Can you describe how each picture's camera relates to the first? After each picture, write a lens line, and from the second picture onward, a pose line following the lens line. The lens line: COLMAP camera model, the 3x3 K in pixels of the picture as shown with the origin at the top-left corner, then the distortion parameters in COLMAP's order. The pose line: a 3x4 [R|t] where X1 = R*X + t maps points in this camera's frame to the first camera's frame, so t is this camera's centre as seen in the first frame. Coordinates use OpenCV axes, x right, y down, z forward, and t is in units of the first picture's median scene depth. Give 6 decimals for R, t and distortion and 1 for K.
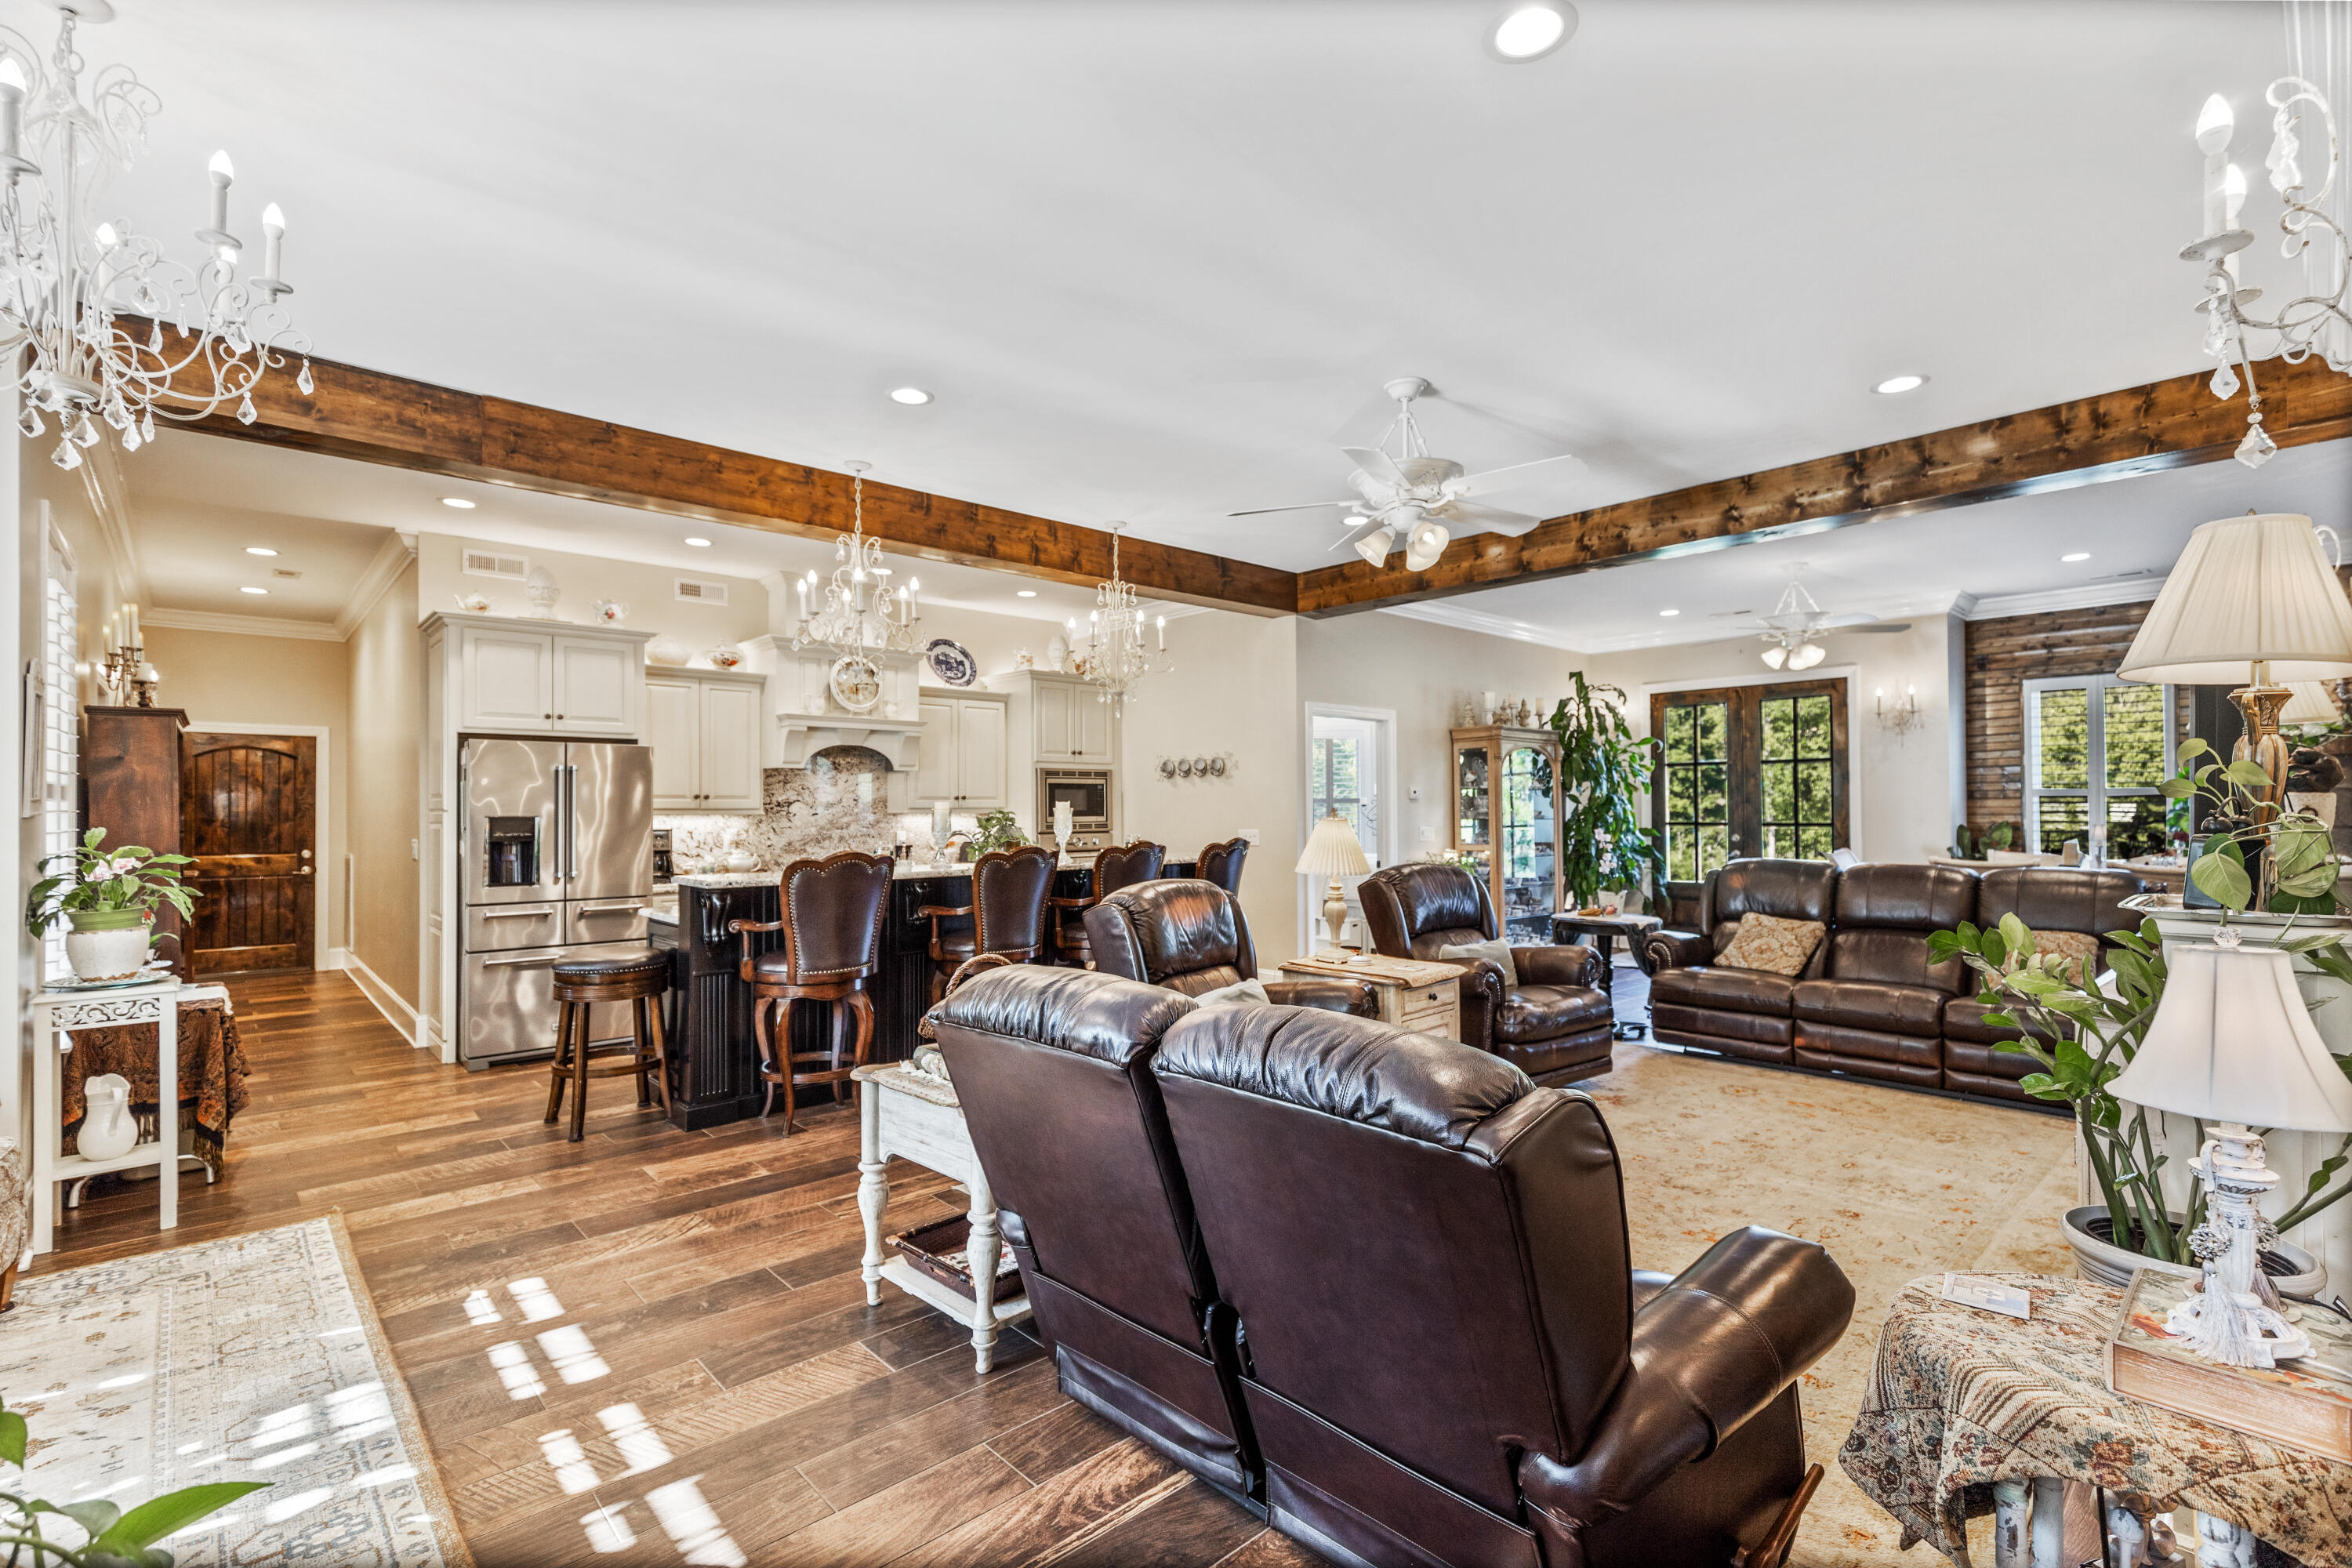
lens RADIAL K [[1069.3, 0, 1182.0], [0, 1069.3, 798.6], [0, 0, 1]] dist [0.004610, -0.000498]
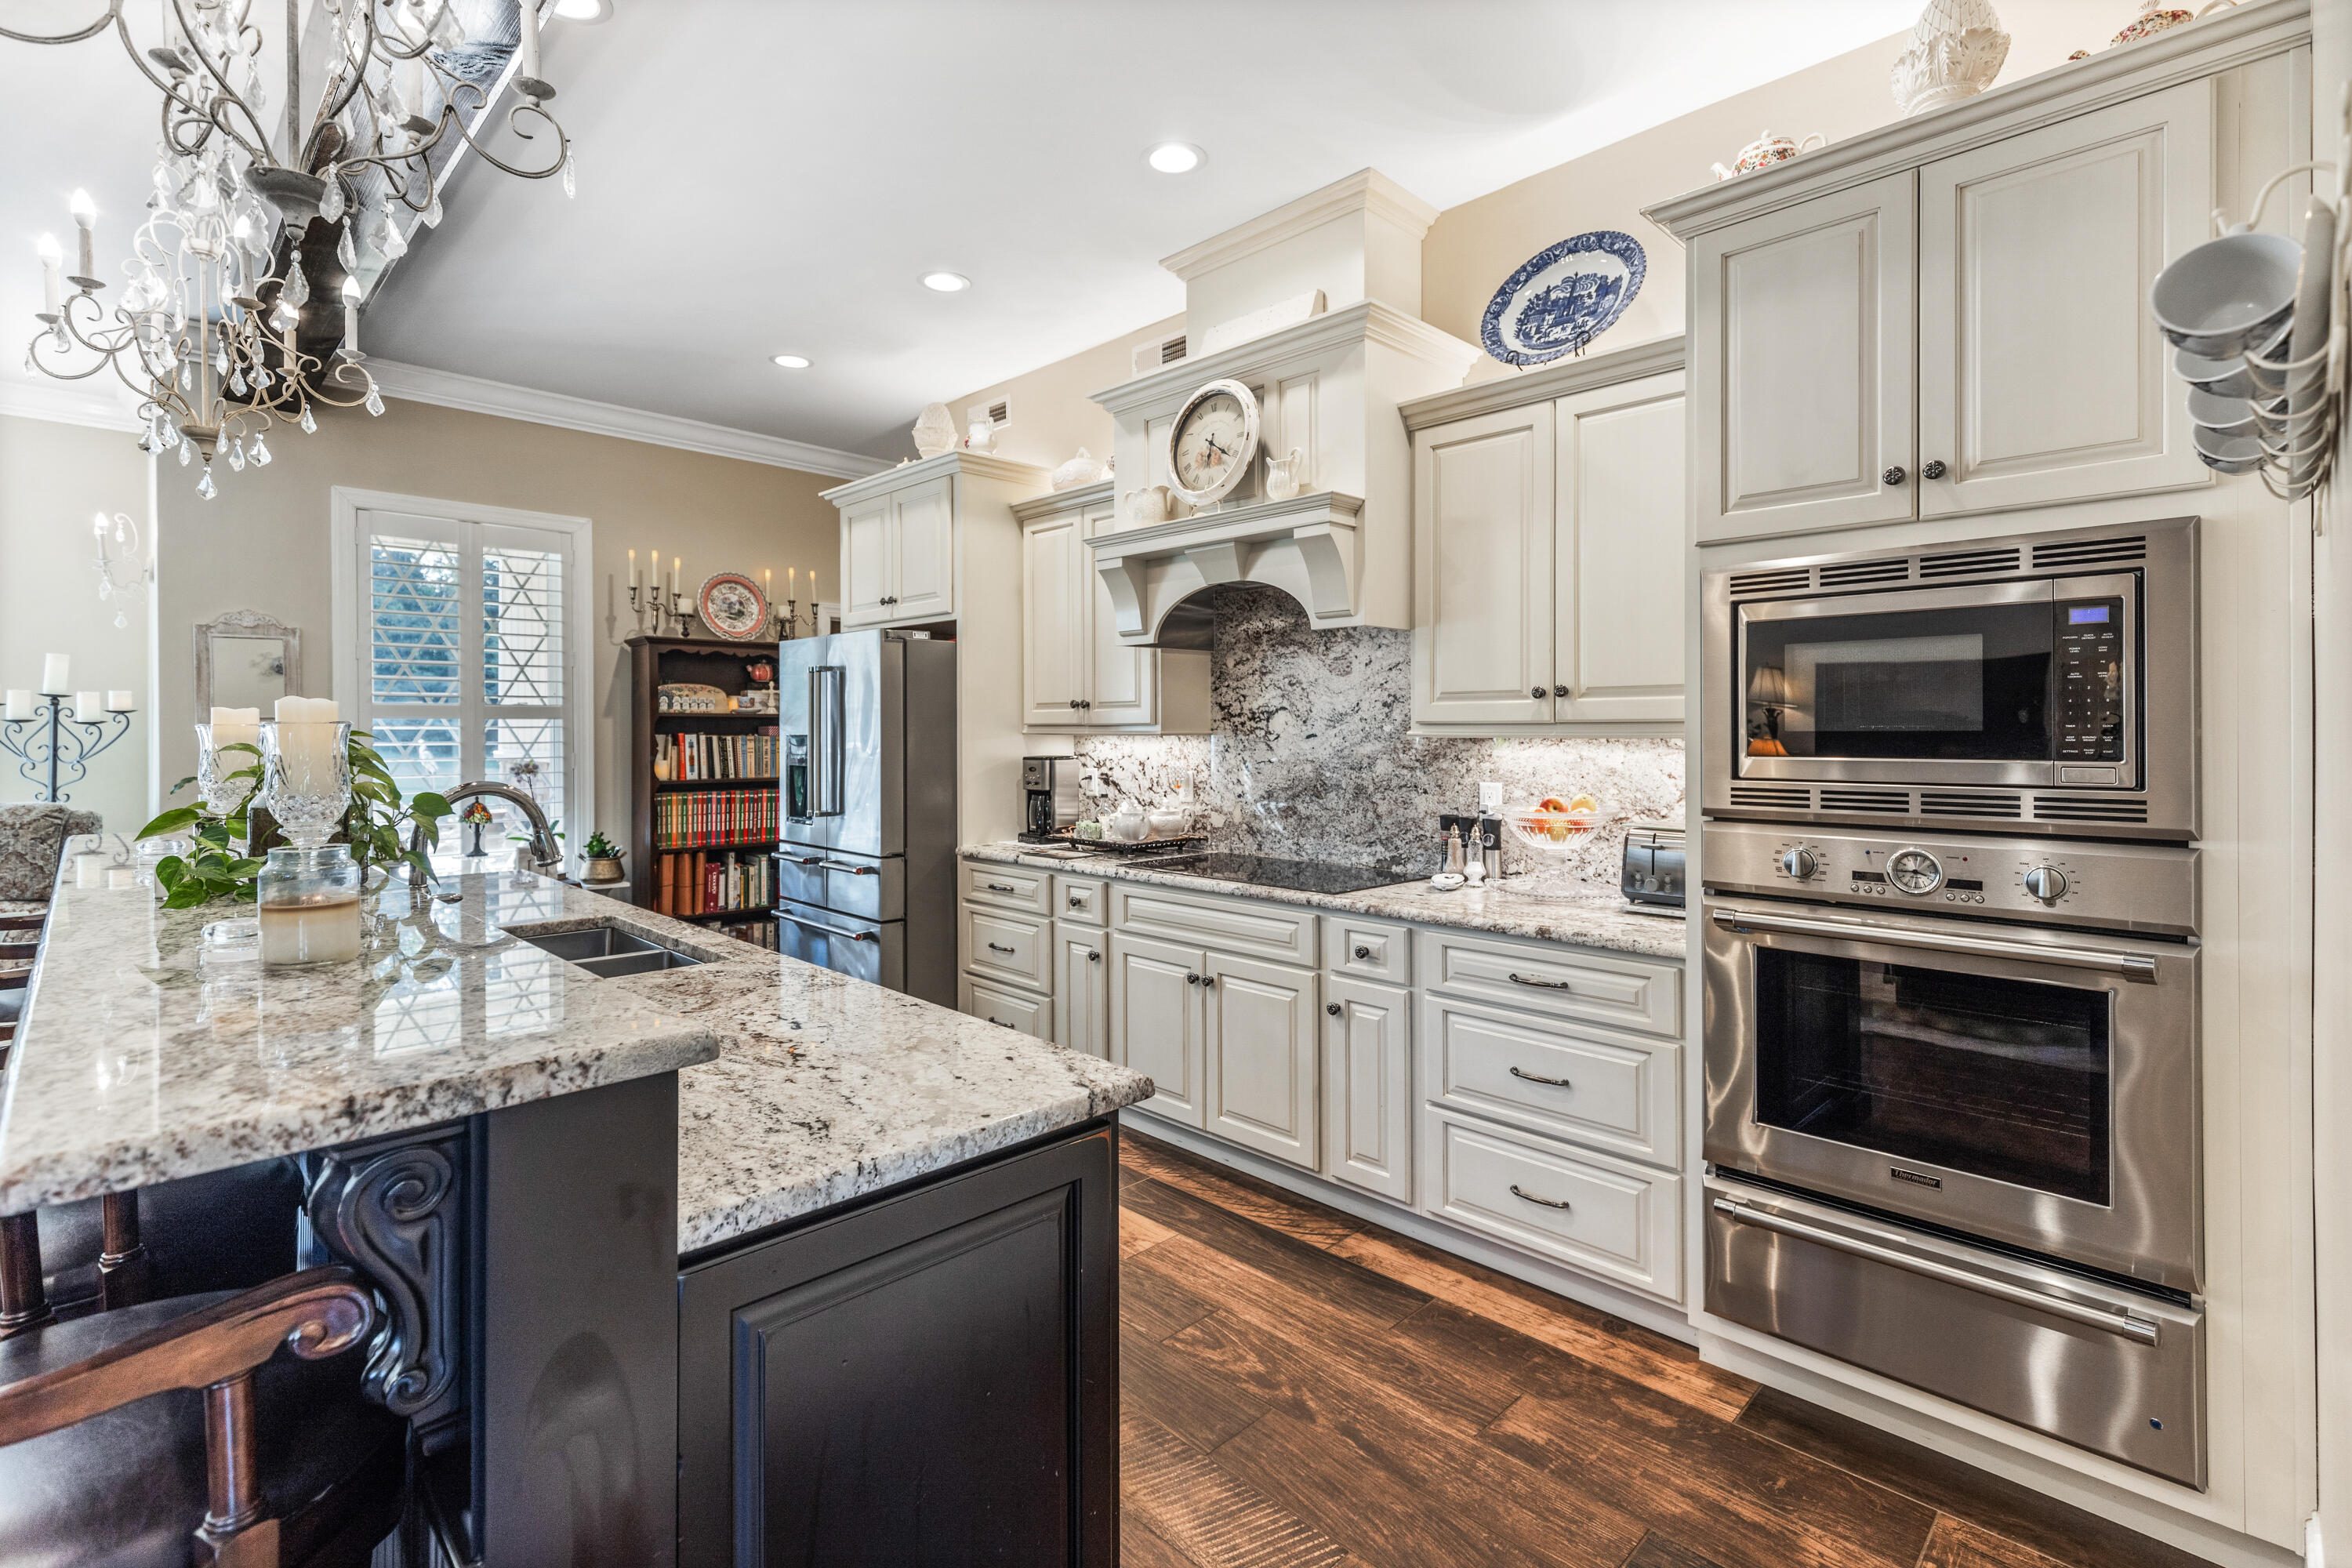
lens RADIAL K [[1069.3, 0, 1164.9], [0, 1069.3, 736.7], [0, 0, 1]] dist [0.004610, -0.000498]
pose [[0.034466, 0.013177, -0.999319, 0.130200], [0.011418, 0.999843, 0.013578, 0.007515], [0.999341, -0.011878, 0.034310, 0.906996]]
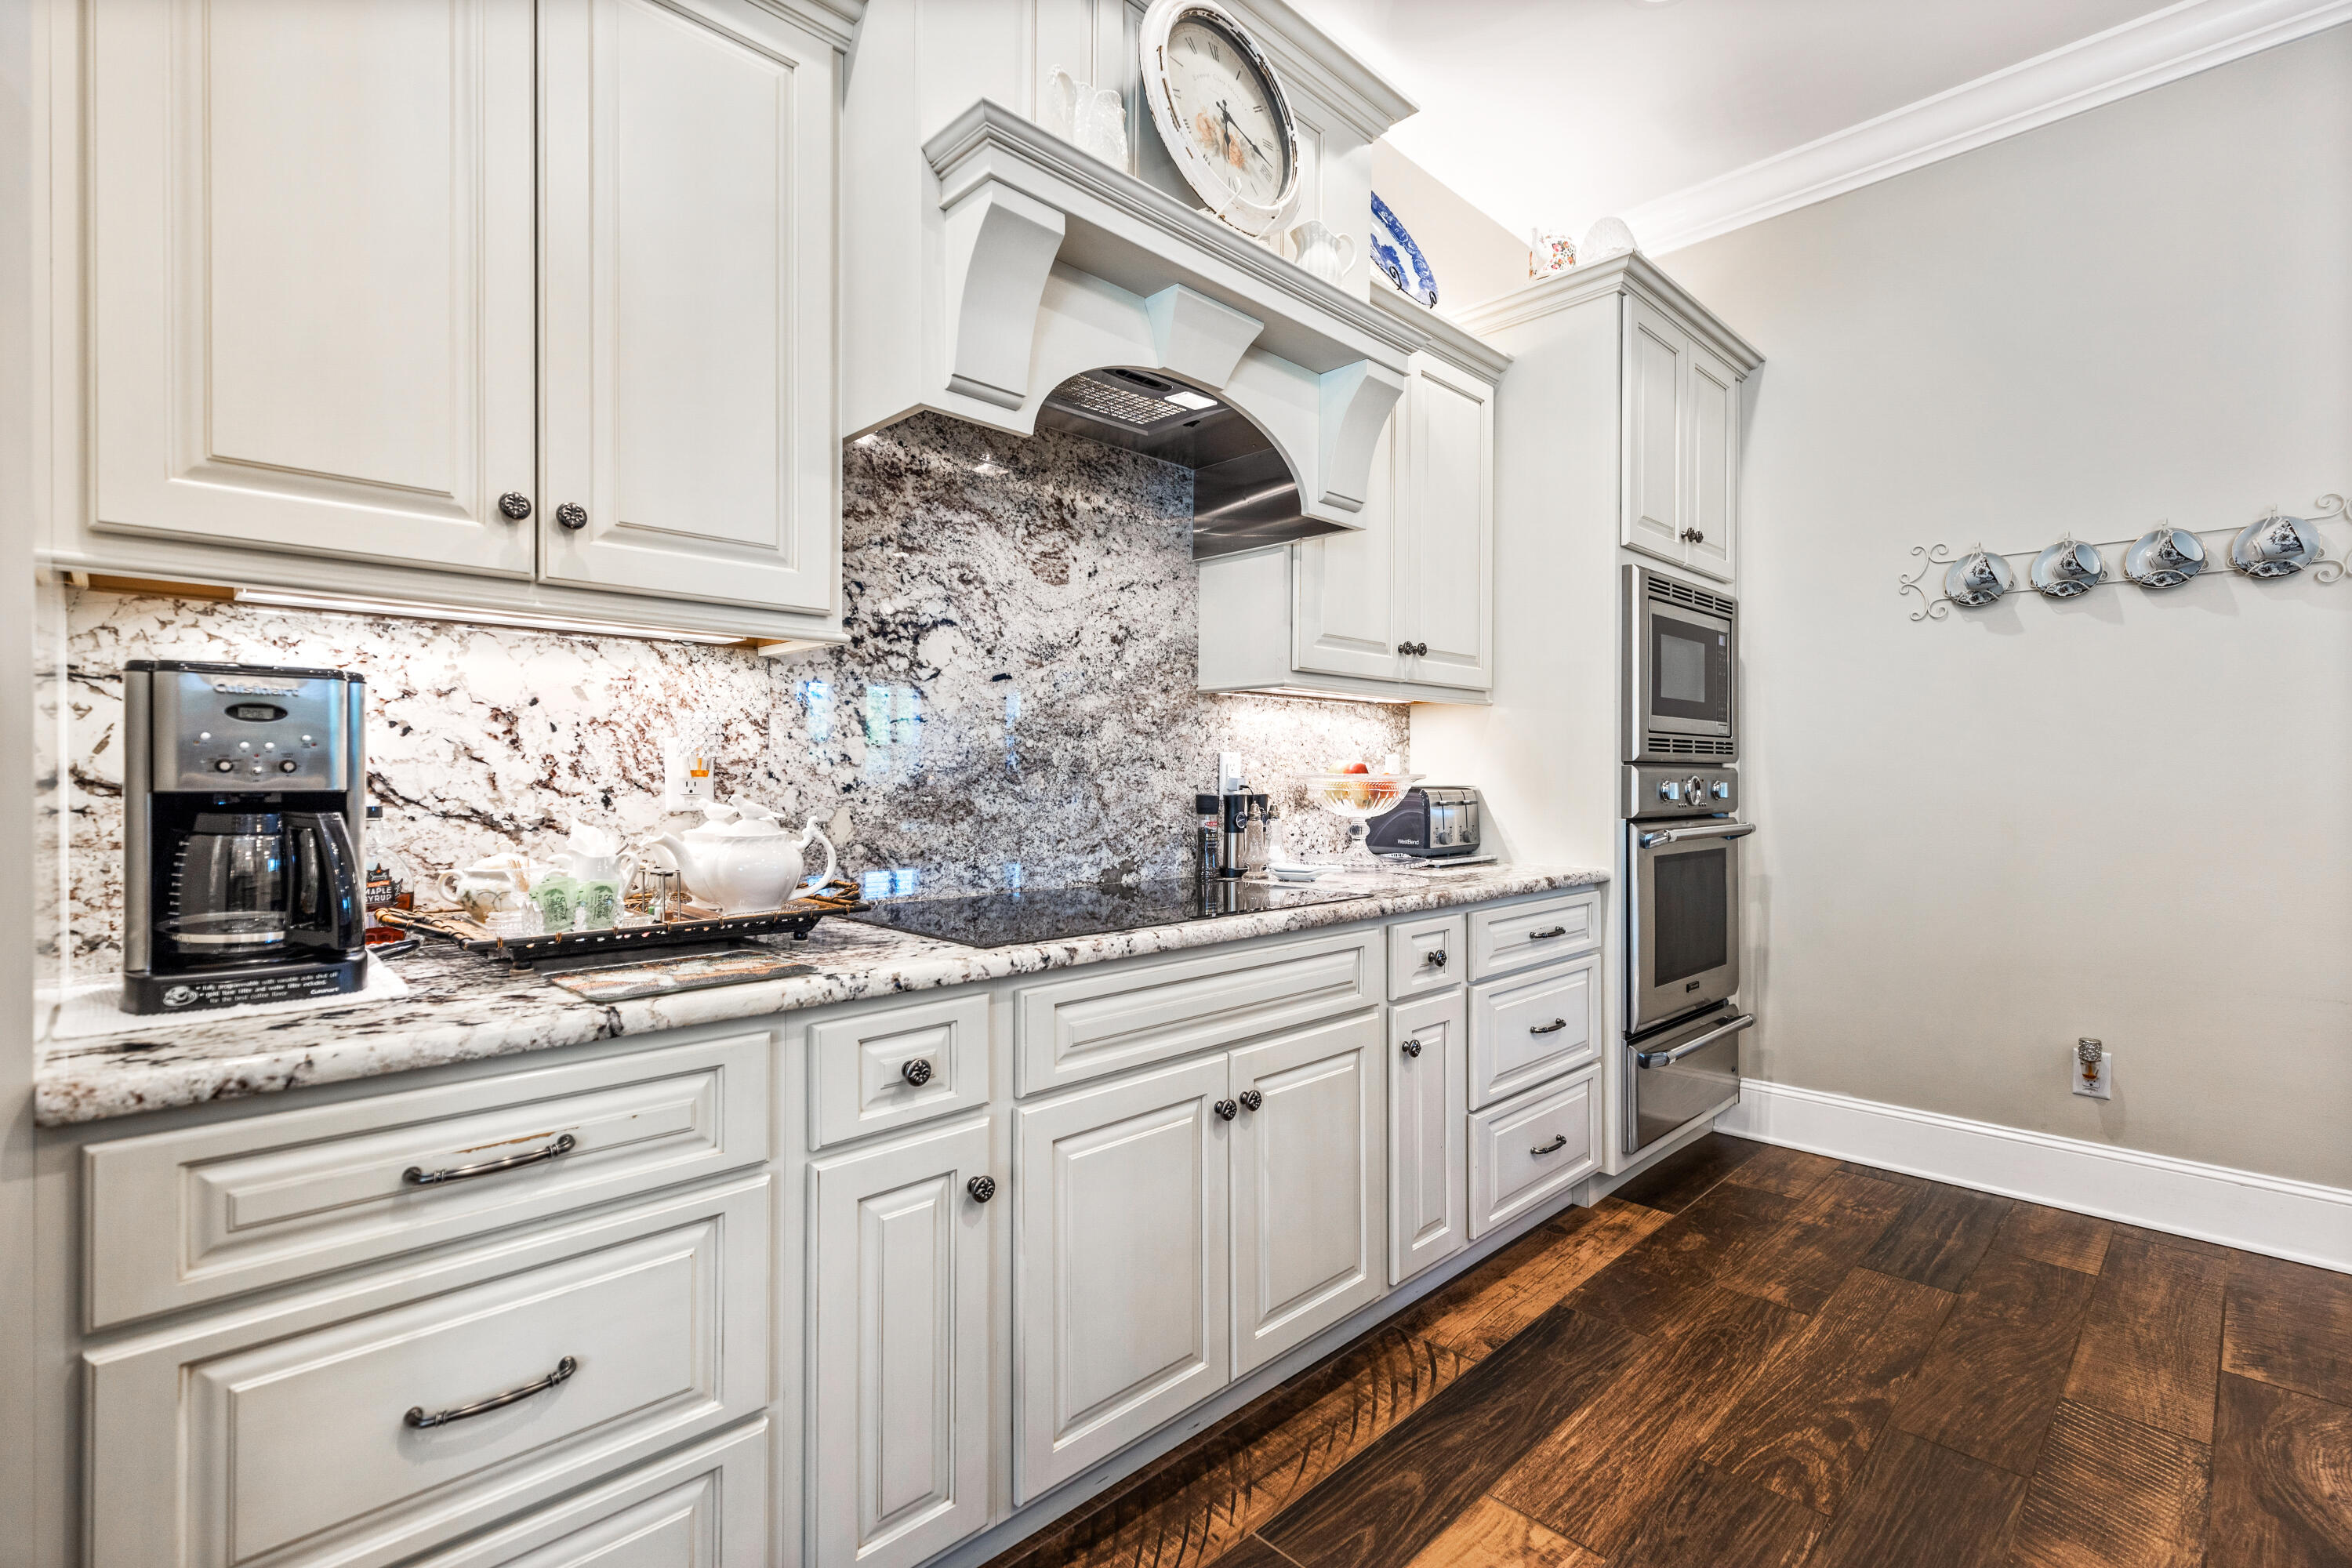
lens RADIAL K [[1069.3, 0, 1169.5], [0, 1069.3, 780.8], [0, 0, 1]] dist [0.004610, -0.000498]
pose [[0.999341, 0.011237, 0.034529, -0.304639], [-0.011731, 0.999831, 0.014155, 0.036534], [-0.034364, -0.014551, 0.999303, 0.712070]]
